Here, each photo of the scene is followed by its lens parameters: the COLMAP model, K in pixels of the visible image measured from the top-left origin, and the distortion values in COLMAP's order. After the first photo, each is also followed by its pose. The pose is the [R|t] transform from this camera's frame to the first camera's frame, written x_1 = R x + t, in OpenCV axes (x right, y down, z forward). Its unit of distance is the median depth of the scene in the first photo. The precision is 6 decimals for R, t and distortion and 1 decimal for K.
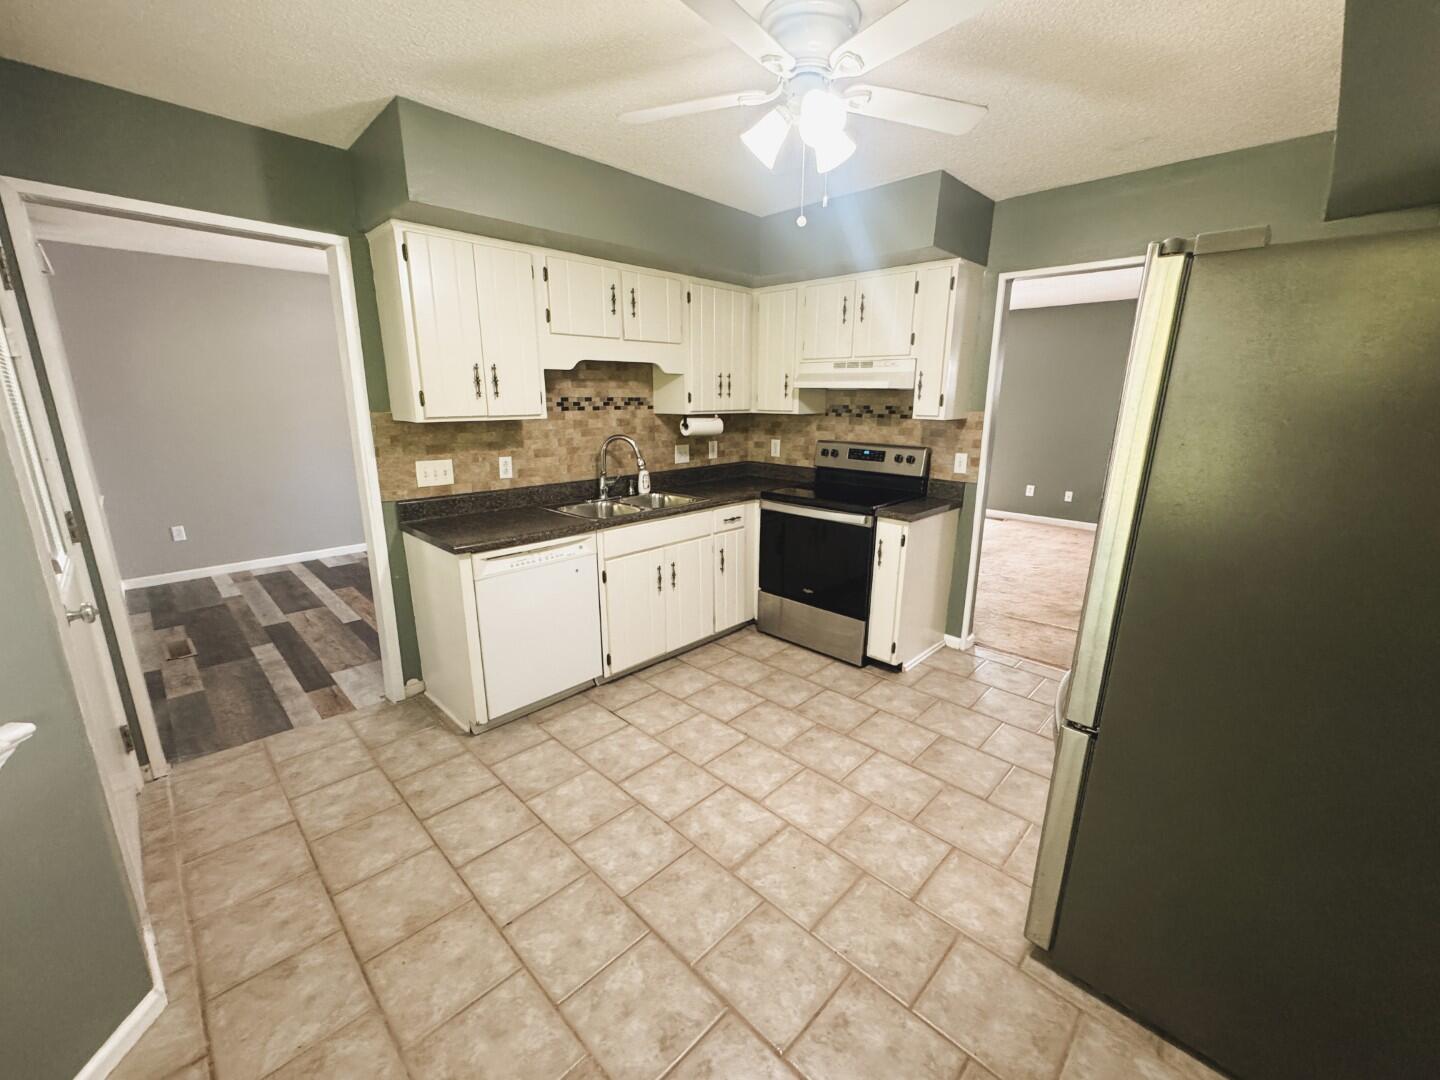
lens RADIAL K [[585.8, 0, 719.7], [0, 585.8, 536.7], [0, 0, 1]] dist [-0.003024, -0.000294]
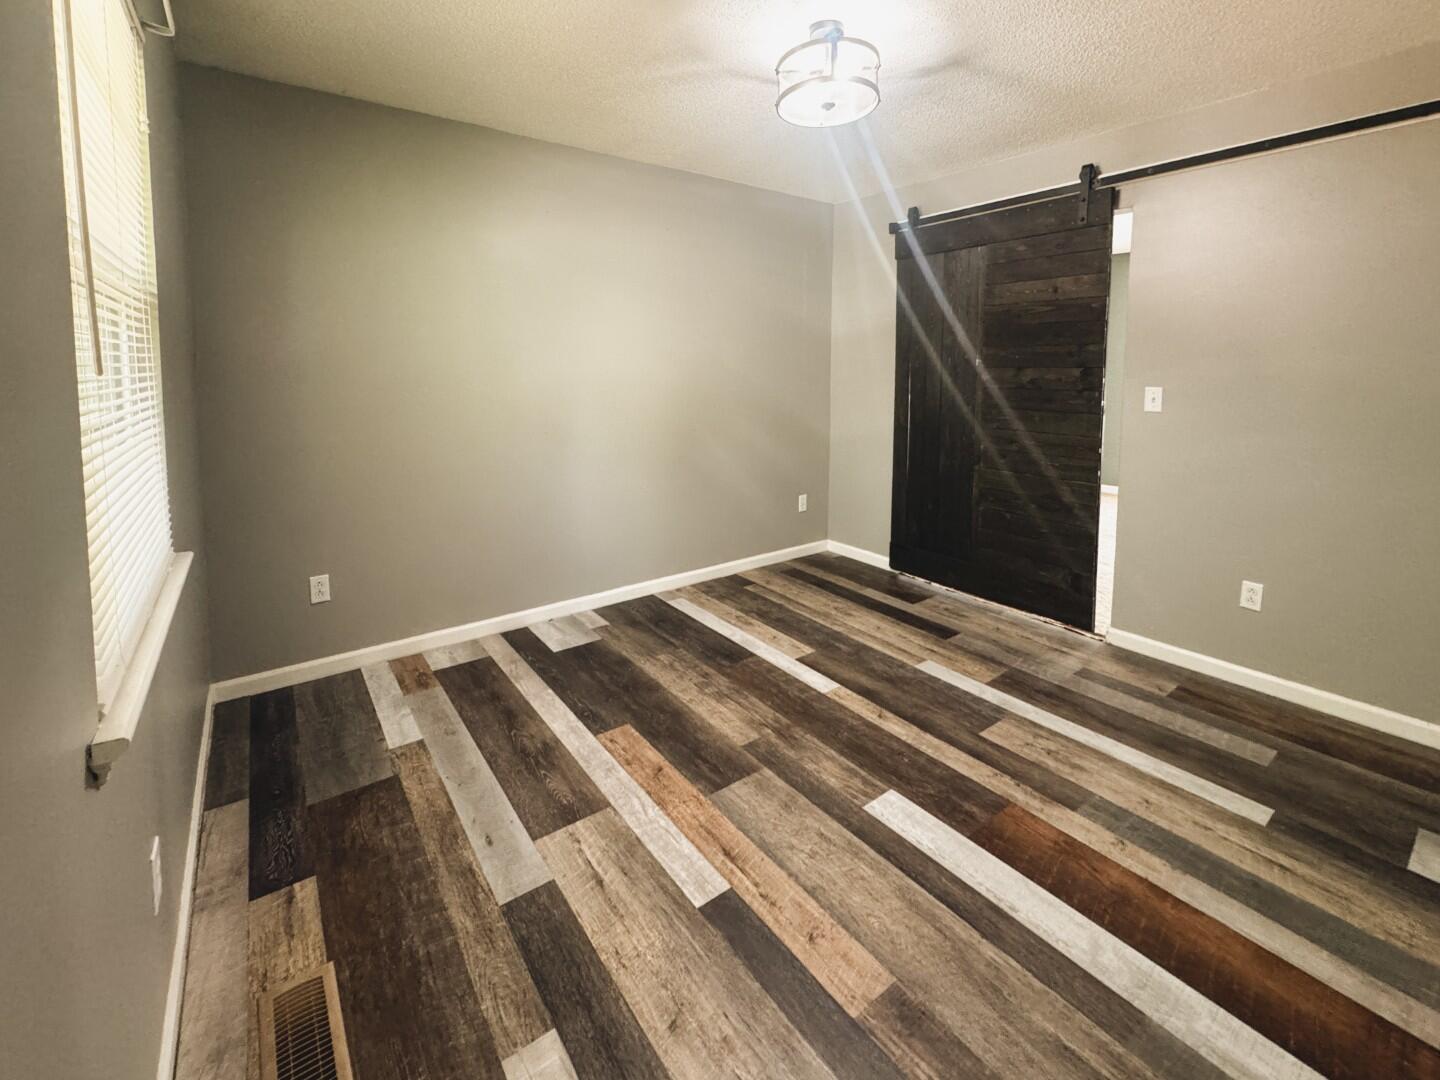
lens RADIAL K [[585.8, 0, 719.7], [0, 585.8, 536.7], [0, 0, 1]] dist [-0.003024, -0.000294]
pose [[0.990240, 0.037259, -0.134297, -0.539228], [-0.032291, 0.998718, 0.038984, -0.098139], [0.135577, -0.034267, 0.990174, 0.585361]]
